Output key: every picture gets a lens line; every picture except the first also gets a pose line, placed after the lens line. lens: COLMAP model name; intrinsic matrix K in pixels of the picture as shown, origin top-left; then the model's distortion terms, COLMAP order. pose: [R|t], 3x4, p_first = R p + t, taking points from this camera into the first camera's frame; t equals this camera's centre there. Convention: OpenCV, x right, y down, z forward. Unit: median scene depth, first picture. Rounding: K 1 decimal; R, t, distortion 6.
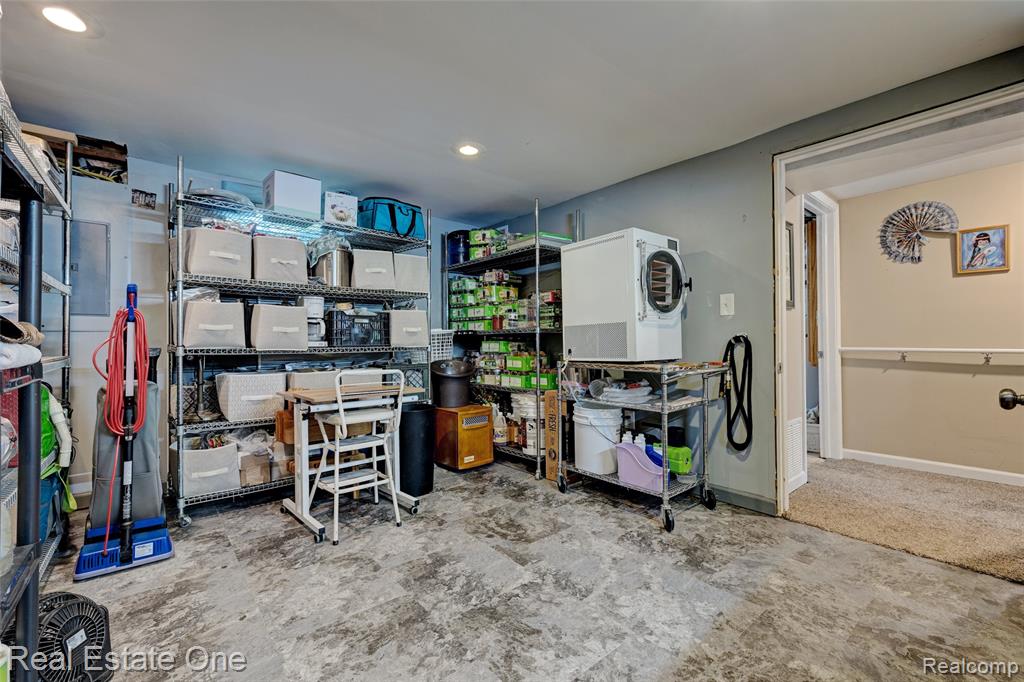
lens RADIAL K [[439.5, 0, 511.3], [0, 439.5, 341.9], [0, 0, 1]] dist [-0.003113, -0.000073]
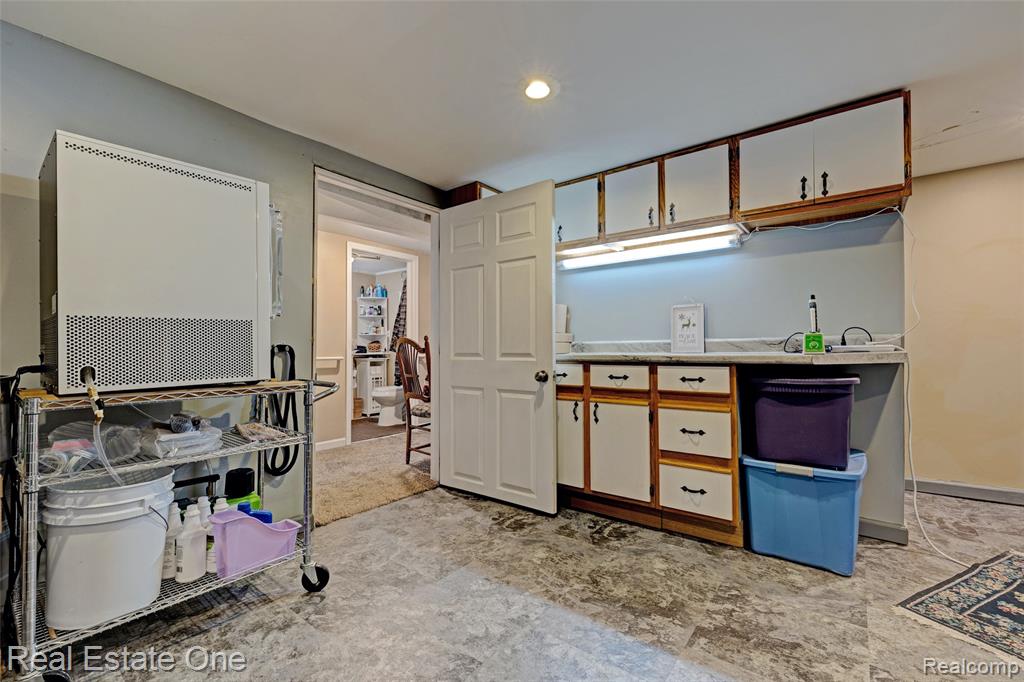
lens RADIAL K [[439.5, 0, 510.7], [0, 439.5, 339.6], [0, 0, 1]] dist [-0.003113, -0.000073]
pose [[-0.216225, 0.027391, 0.975959, -0.531549], [0.003313, 0.999621, -0.027321, 0.002102], [-0.976338, -0.002674, -0.216233, 0.887792]]
